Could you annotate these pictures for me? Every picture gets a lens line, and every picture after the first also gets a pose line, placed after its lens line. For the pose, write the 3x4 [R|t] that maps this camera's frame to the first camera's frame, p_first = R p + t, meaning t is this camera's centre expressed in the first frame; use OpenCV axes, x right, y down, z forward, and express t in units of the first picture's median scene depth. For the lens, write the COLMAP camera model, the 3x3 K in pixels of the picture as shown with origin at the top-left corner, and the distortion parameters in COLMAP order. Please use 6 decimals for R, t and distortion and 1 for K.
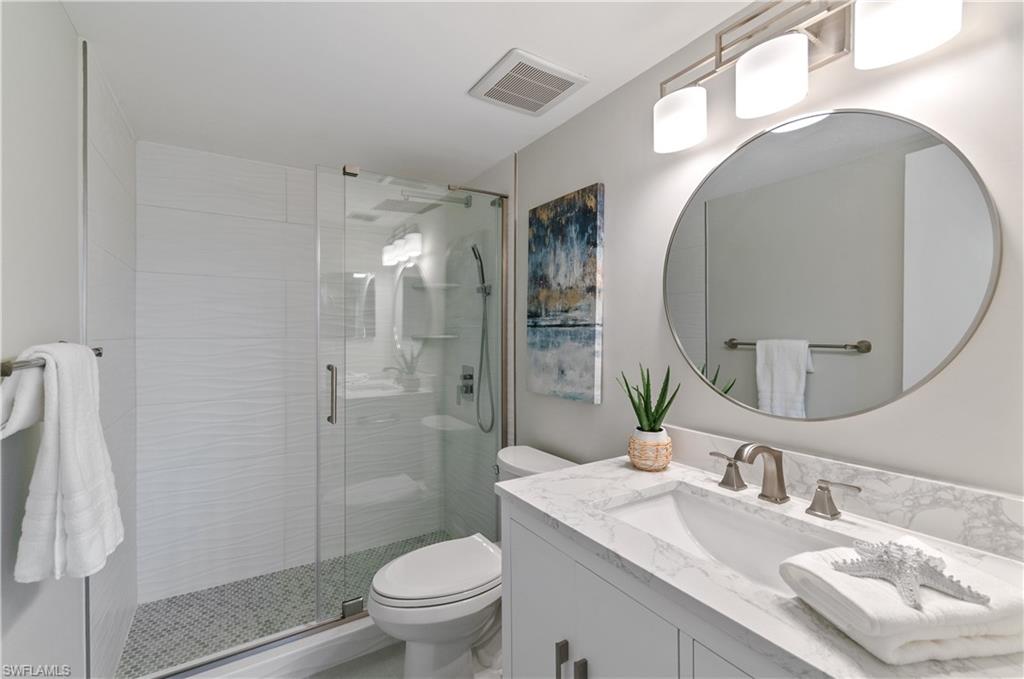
lens RADIAL K [[451.0, 0, 512.4], [0, 451.0, 337.4], [0, 0, 1]] dist [0.002322, 0.000474]
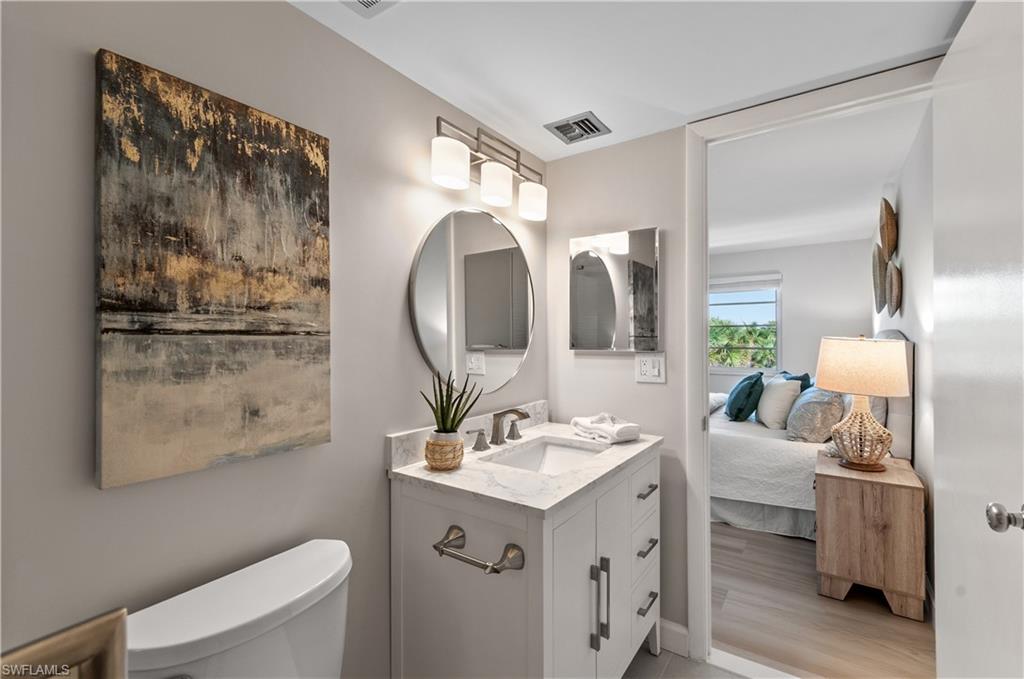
lens RADIAL K [[451.0, 0, 530.1], [0, 451.0, 337.9], [0, 0, 1]] dist [0.002322, 0.000474]
pose [[-0.416447, -0.000553, 0.909160, -0.570517], [0.011359, 0.999919, 0.005812, -0.019071], [-0.909089, 0.012747, -0.416407, 0.939487]]
